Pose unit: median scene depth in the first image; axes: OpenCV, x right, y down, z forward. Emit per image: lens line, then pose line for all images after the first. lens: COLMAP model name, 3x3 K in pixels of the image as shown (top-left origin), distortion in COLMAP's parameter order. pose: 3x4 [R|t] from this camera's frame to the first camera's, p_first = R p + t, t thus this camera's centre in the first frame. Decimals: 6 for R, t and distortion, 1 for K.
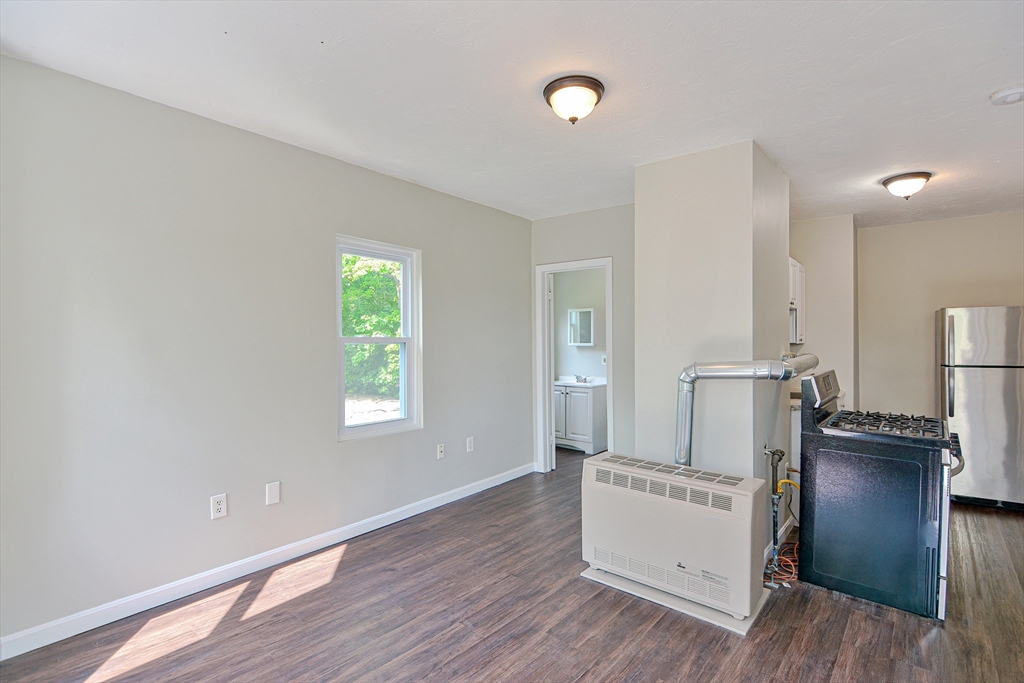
lens RADIAL K [[489.4, 0, 512.0], [0, 489.4, 341.5], [0, 0, 1]] dist [-0.003052, -0.000545]
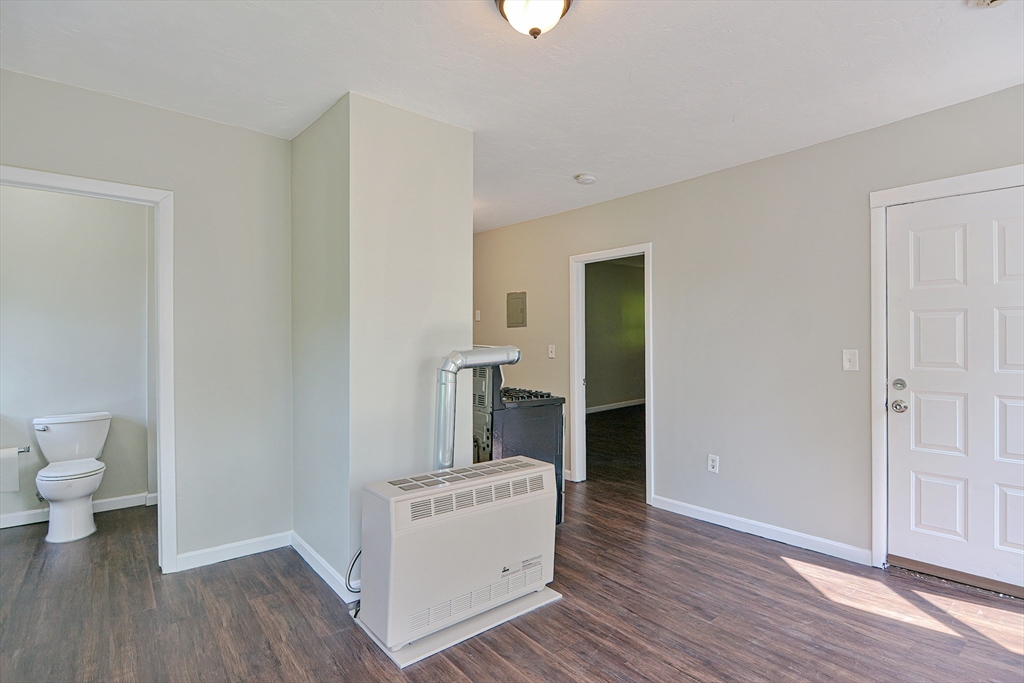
lens RADIAL K [[503.7, 0, 512.0], [0, 503.7, 341.5], [0, 0, 1]] dist [0.003639, 0.000281]
pose [[0.176343, 0.004034, 0.984321, -0.438712], [-0.001252, 0.999992, -0.003874, 0.022968], [-0.984328, -0.000549, 0.176346, 0.609313]]
